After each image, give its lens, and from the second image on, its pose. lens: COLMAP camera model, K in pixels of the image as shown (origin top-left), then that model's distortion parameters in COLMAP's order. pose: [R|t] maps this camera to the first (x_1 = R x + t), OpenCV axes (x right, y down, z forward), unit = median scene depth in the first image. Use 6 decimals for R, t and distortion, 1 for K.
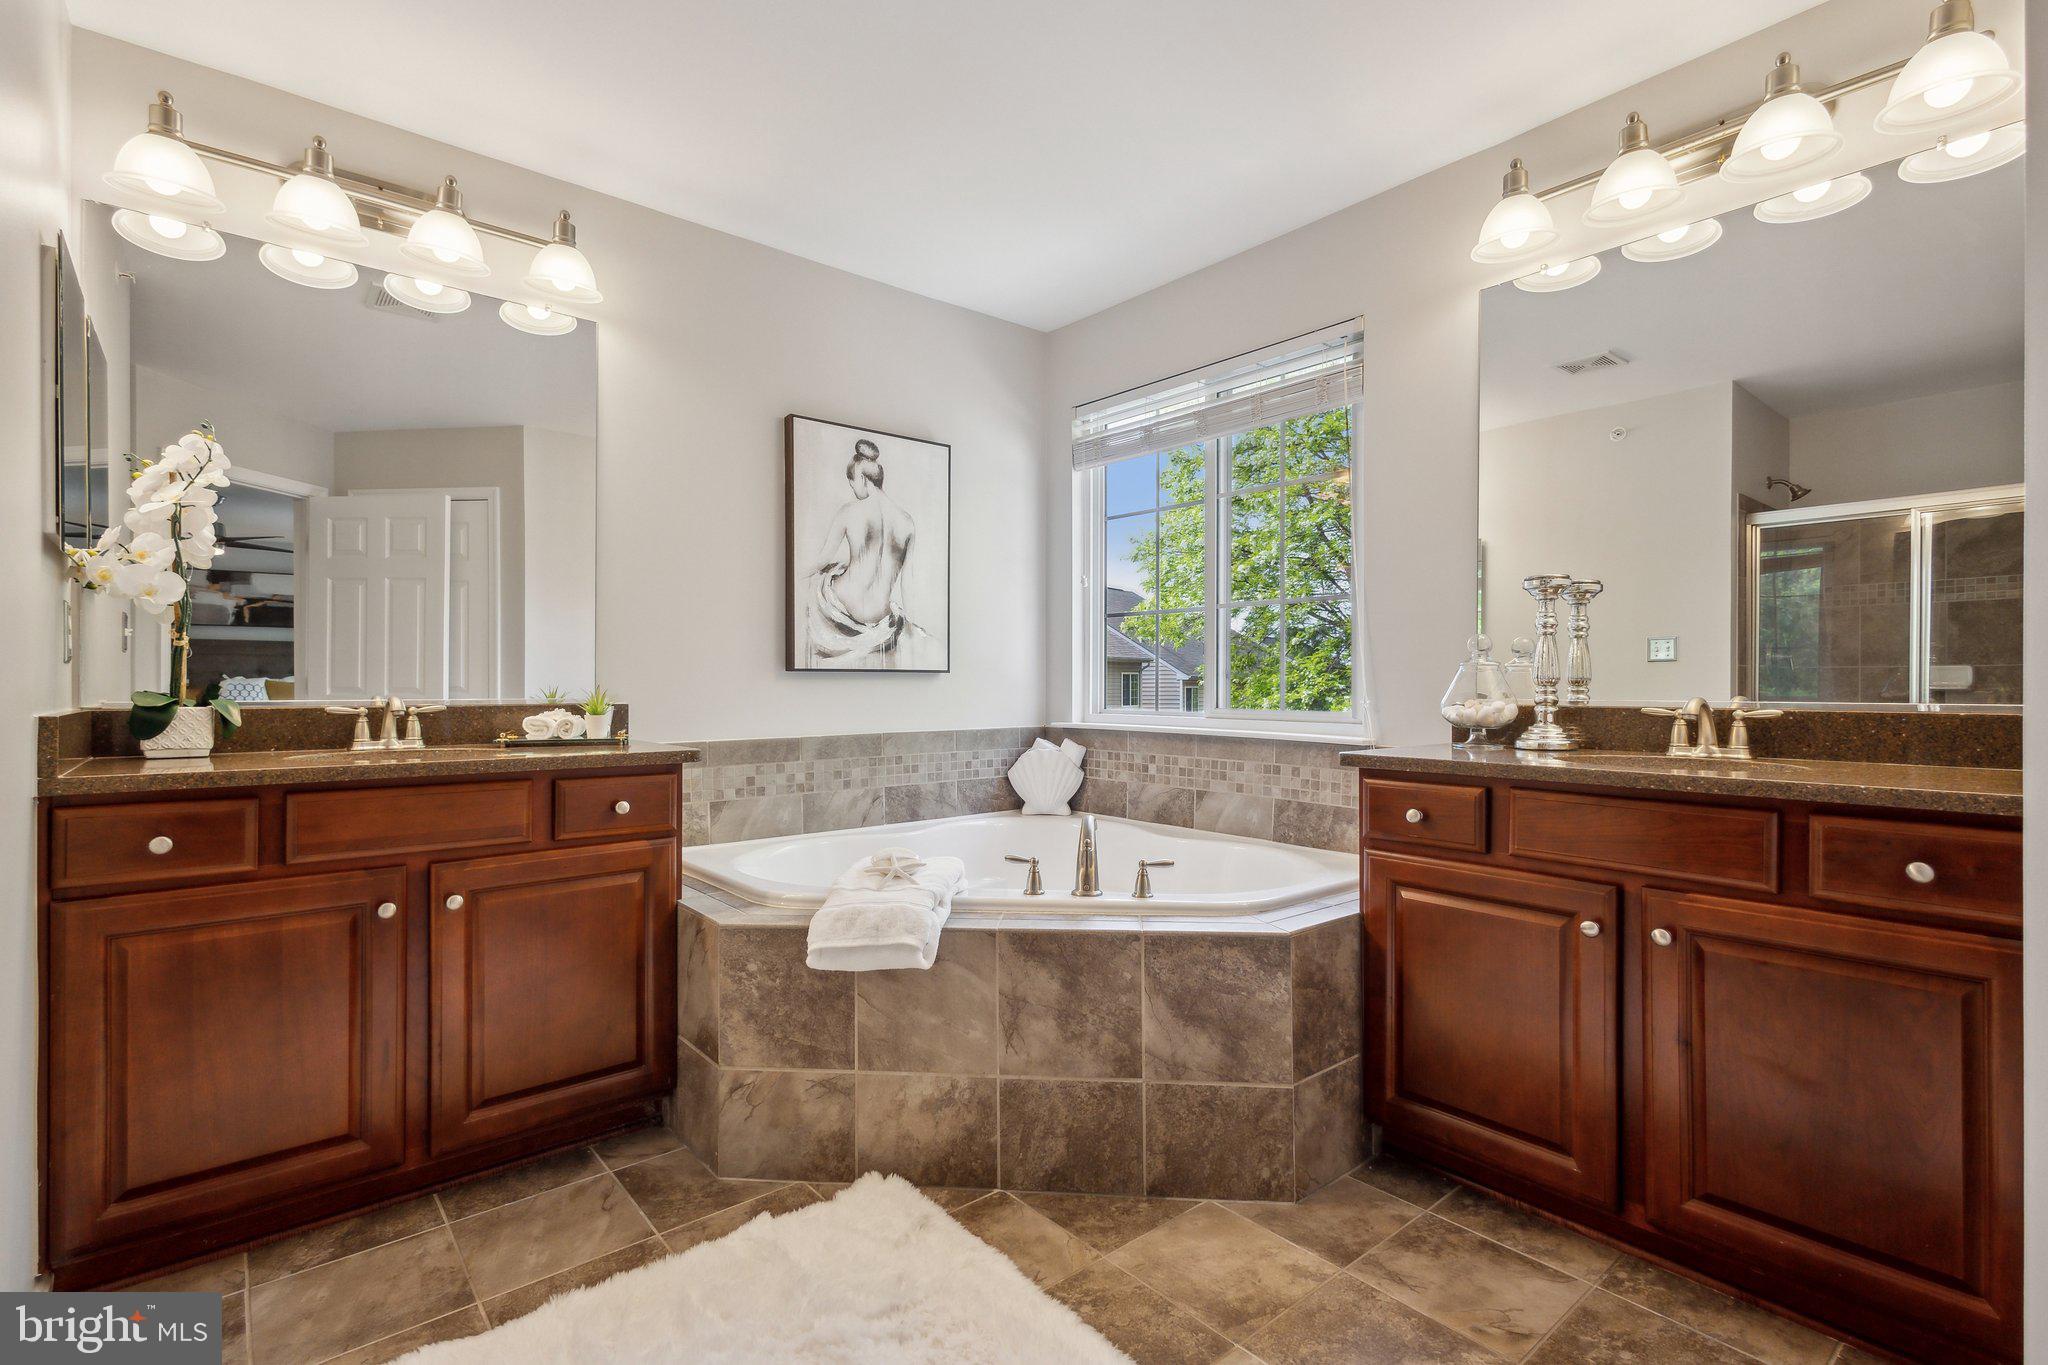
lens RADIAL K [[937.5, 0, 1017.3], [0, 937.5, 688.4], [0, 0, 1]] dist [0.013749, 0.000966]
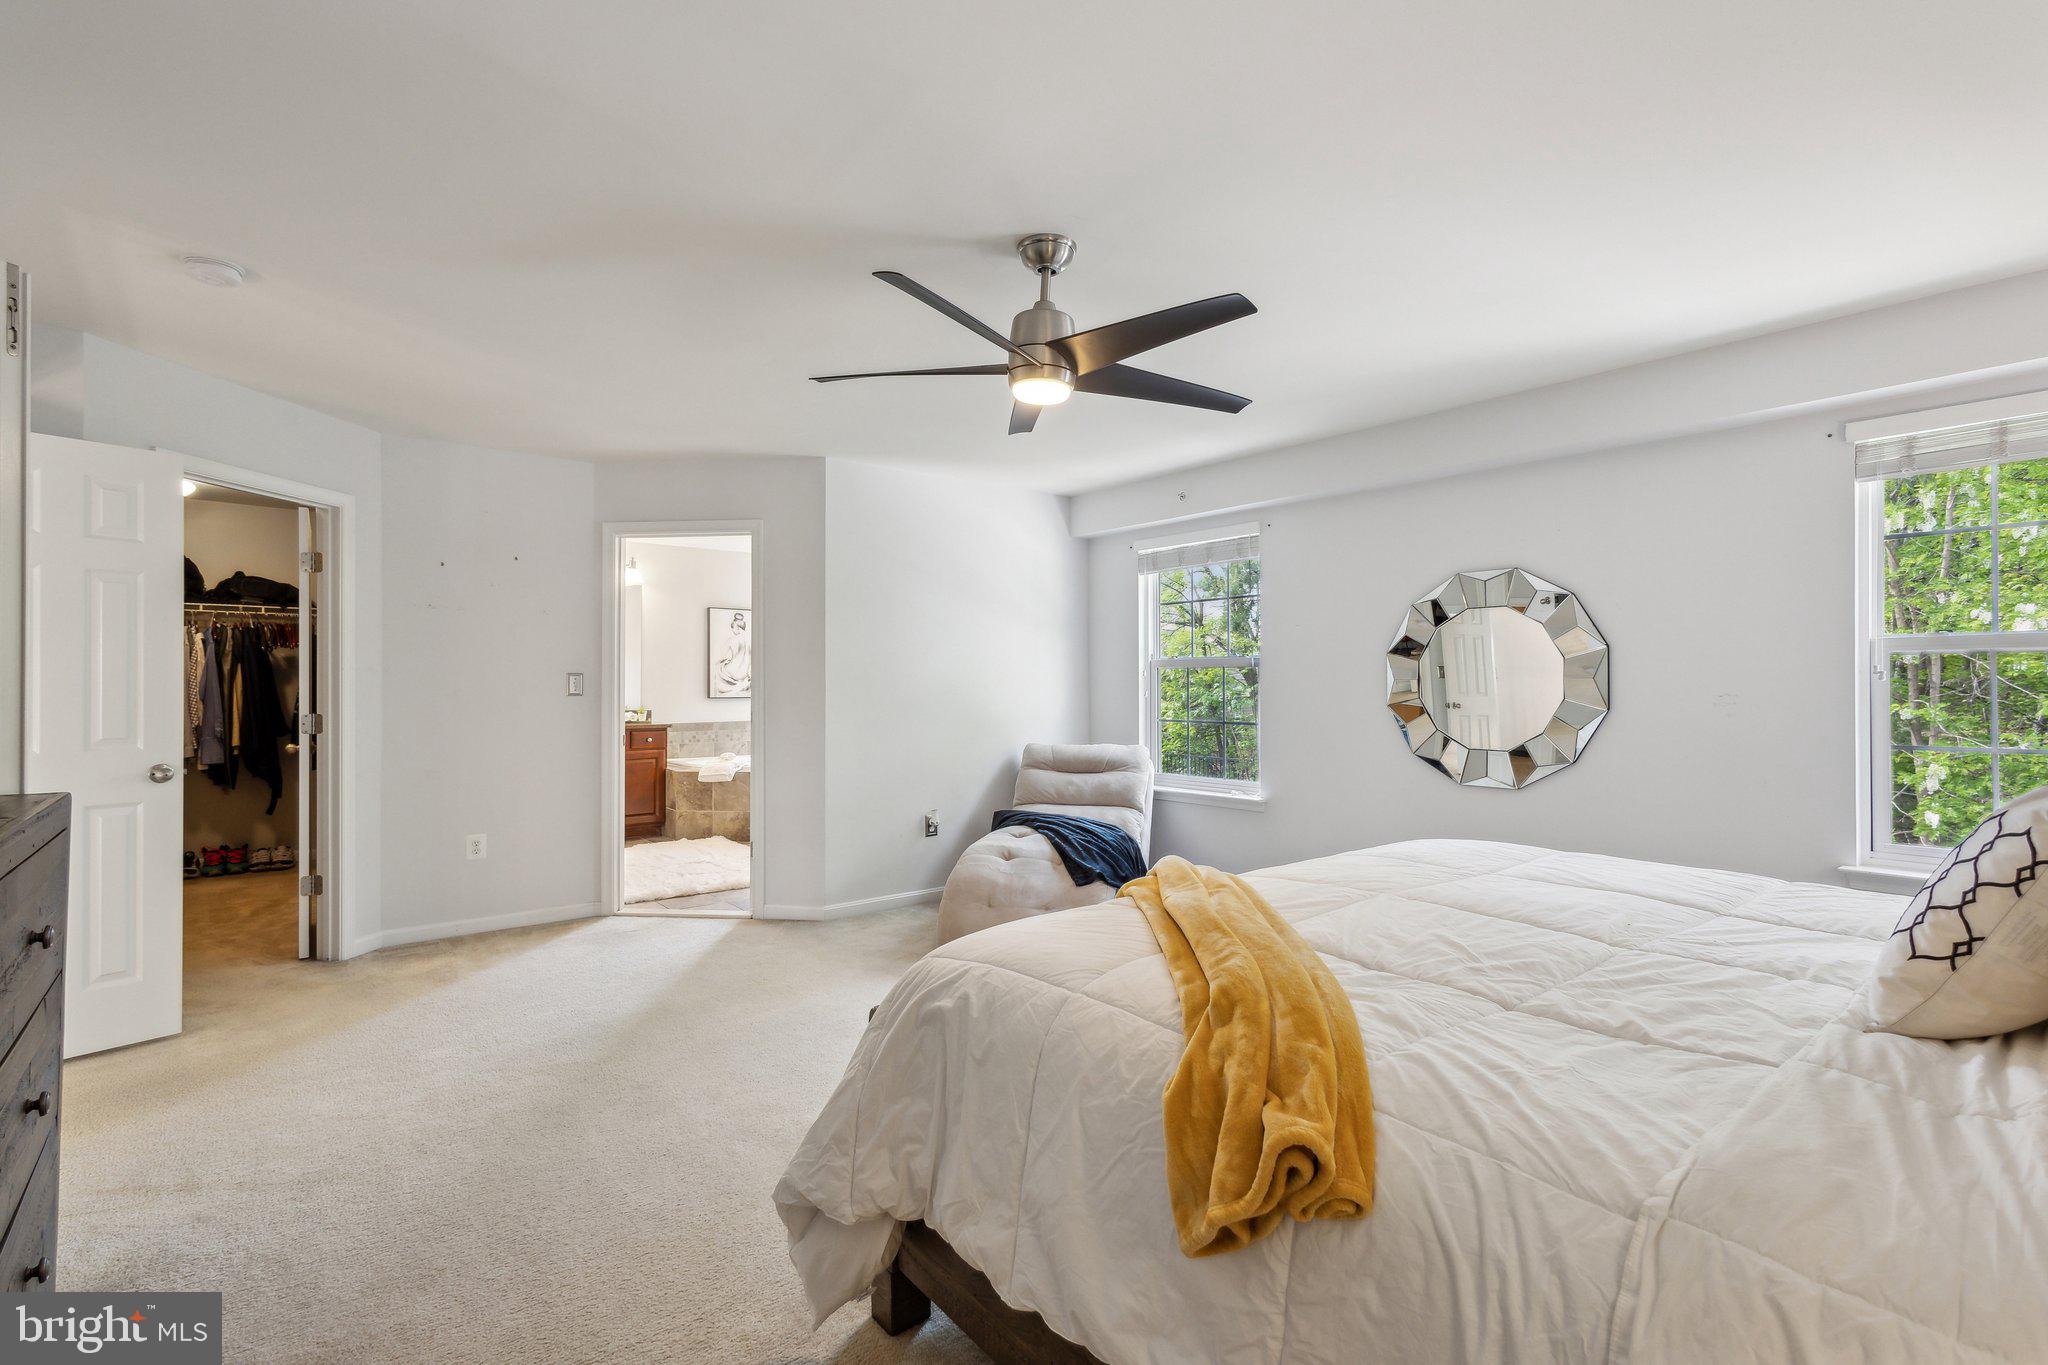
lens RADIAL K [[937.5, 0, 1037.5], [0, 937.5, 681.9], [0, 0, 1]] dist [0.013749, 0.000966]
pose [[0.999988, -0.000232, -0.004850, 1.007263], [0.000201, 0.999979, -0.006402, -0.065741], [0.004852, 0.006400, 0.999968, -2.410351]]
